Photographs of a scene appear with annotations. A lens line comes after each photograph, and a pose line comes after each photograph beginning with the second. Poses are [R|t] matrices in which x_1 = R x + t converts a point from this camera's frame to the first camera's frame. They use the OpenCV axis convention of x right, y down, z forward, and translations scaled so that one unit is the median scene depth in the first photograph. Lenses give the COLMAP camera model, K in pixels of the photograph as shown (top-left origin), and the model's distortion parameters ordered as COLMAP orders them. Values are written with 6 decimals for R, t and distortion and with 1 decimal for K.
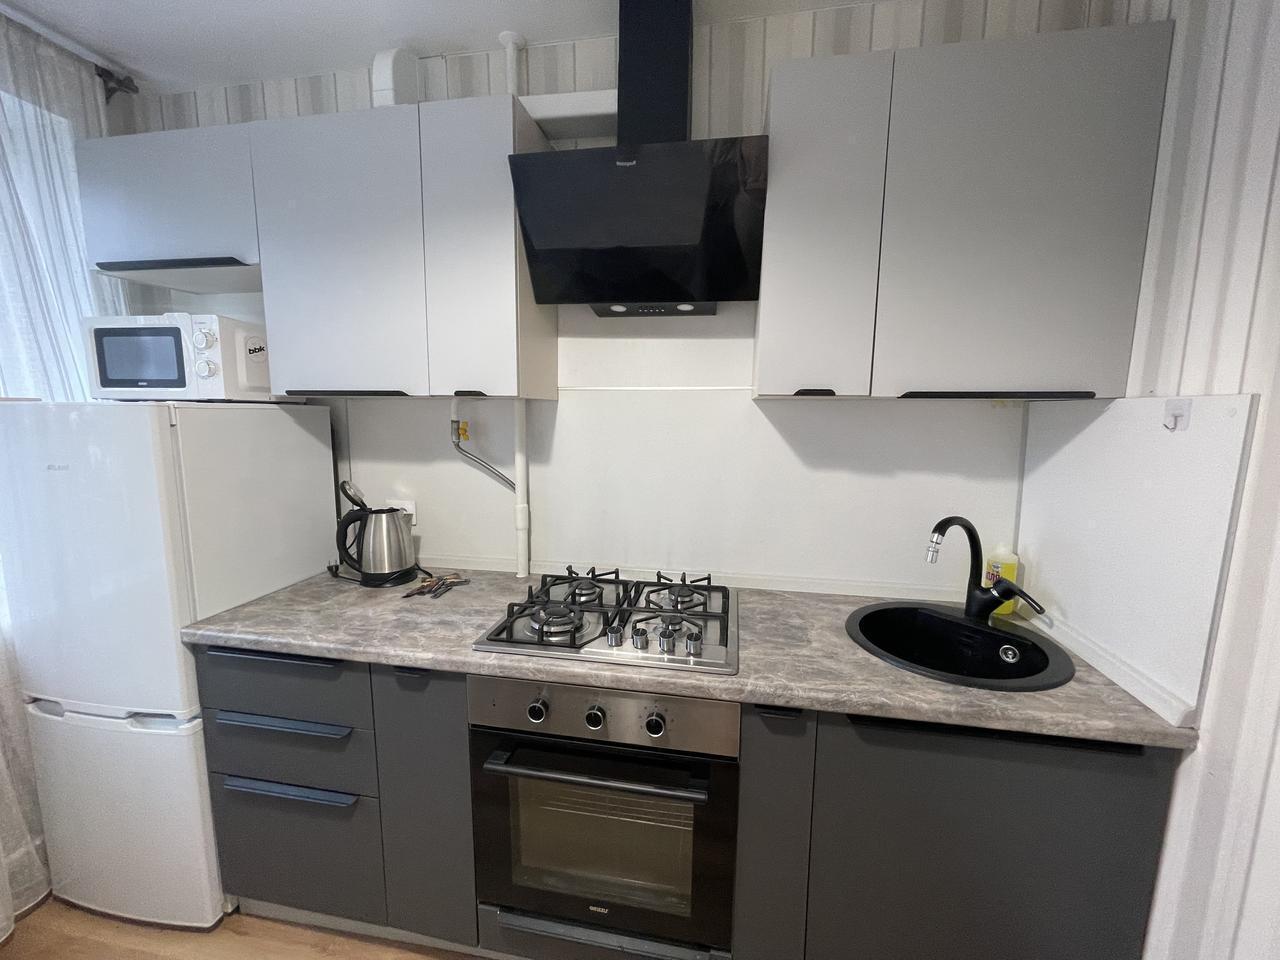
lens RADIAL K [[516.3, 0, 637.4], [0, 516.3, 480.7], [0, 0, 1]] dist [-0.001505, -0.000048]
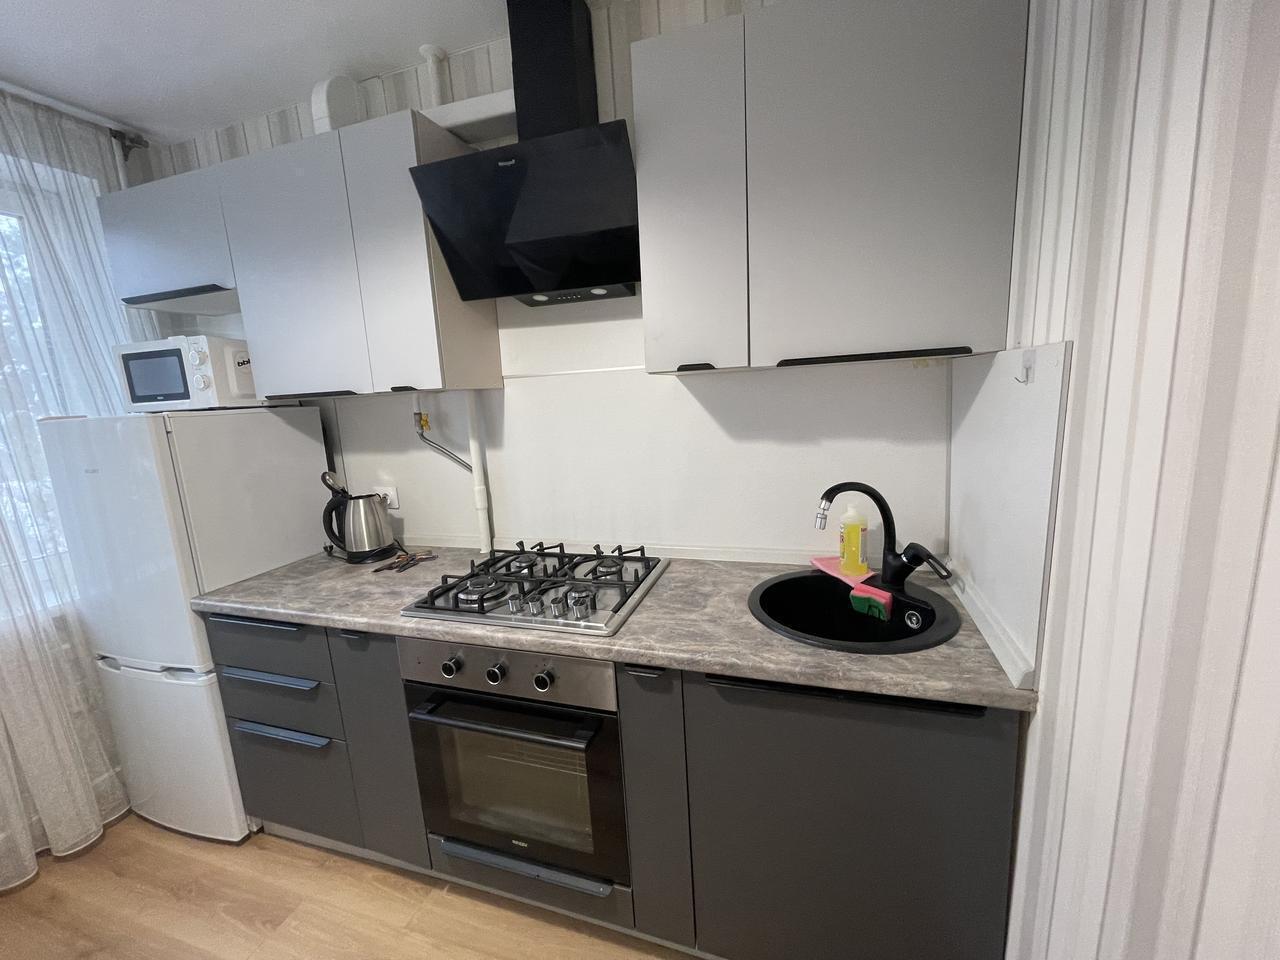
lens RADIAL K [[516.3, 0, 637.4], [0, 516.3, 480.9], [0, 0, 1]] dist [-0.001505, -0.000048]
pose [[0.988667, -0.039348, -0.144880, 0.330857], [0.045454, 0.998202, 0.039083, 0.008423], [0.143082, -0.045226, 0.988677, -0.036628]]
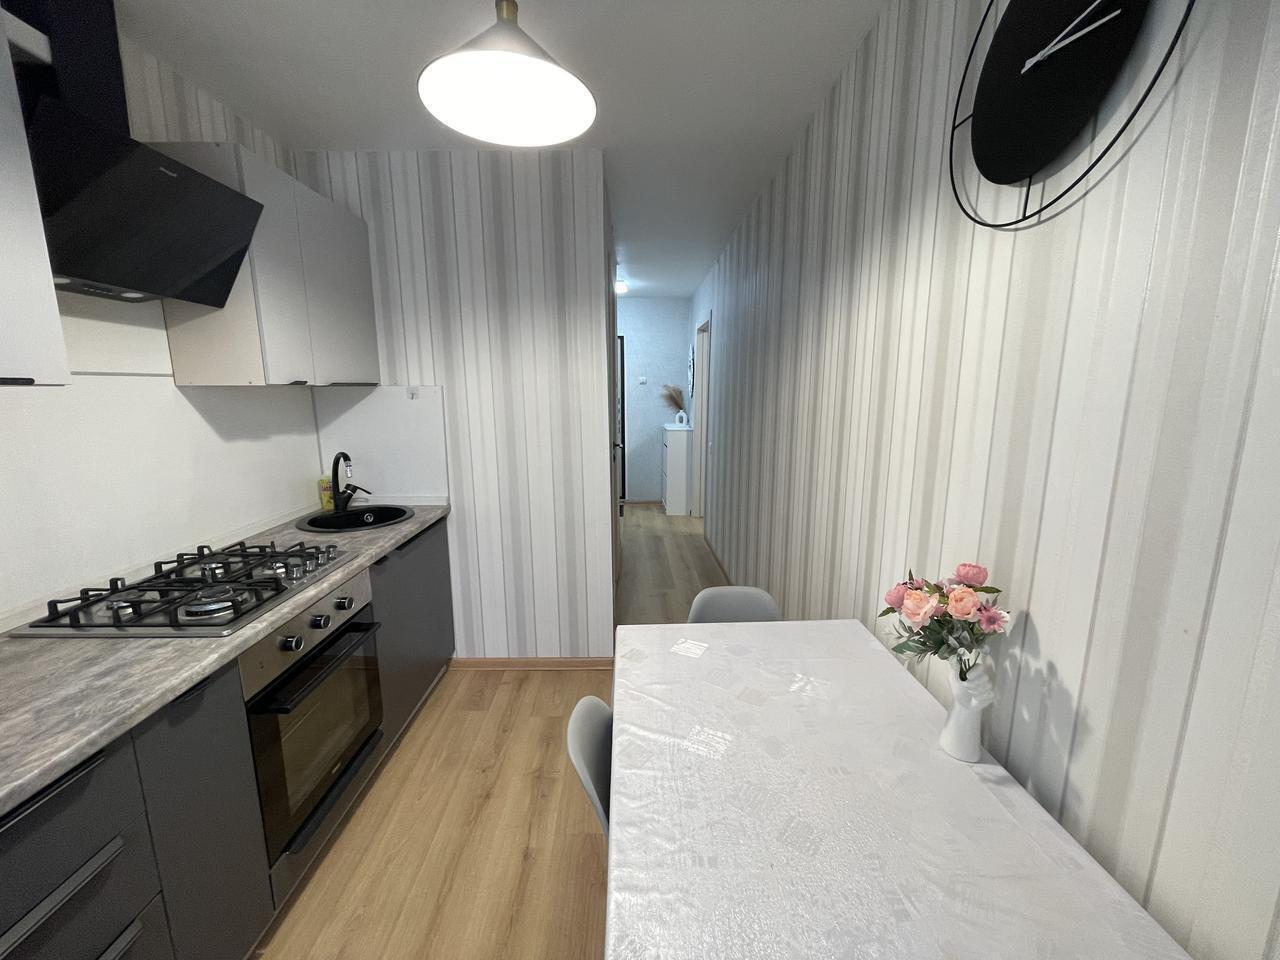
lens RADIAL K [[516.3, 0, 637.1], [0, 516.3, 479.0], [0, 0, 1]] dist [-0.001505, -0.000048]
pose [[-0.191126, -0.178786, 0.965146, -1.236979], [0.135589, 0.969037, 0.206357, -0.066261], [-0.972155, 0.170304, -0.160967, 0.282981]]
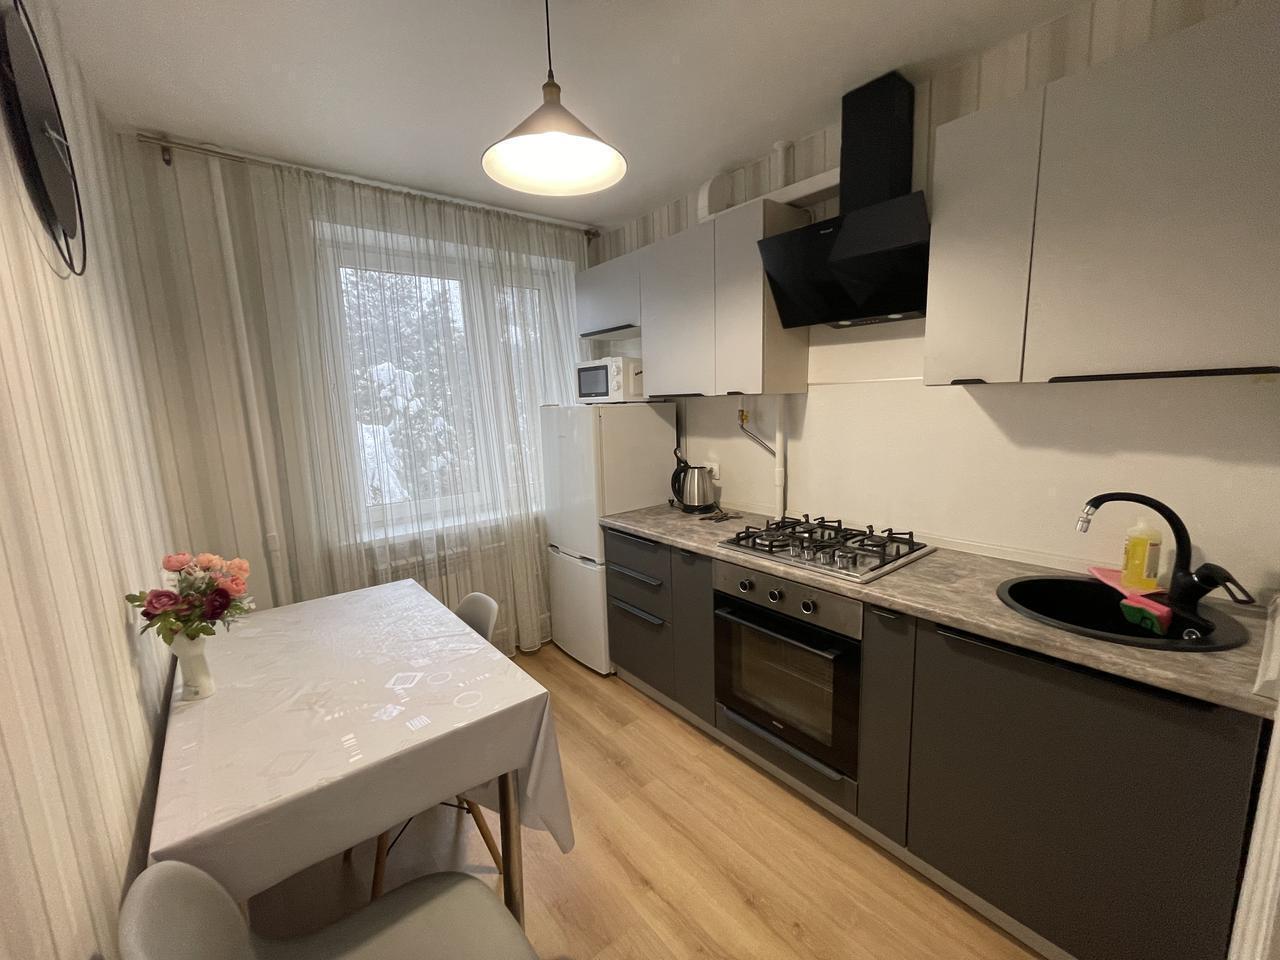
lens RADIAL K [[516.3, 0, 637.7], [0, 516.3, 480.1], [0, 0, 1]] dist [-0.001505, -0.000048]
pose [[0.753571, 0.066263, -0.654018, 0.512181], [-0.048061, 0.997798, 0.045717, 0.040292], [0.655607, -0.003018, 0.755097, -0.401690]]
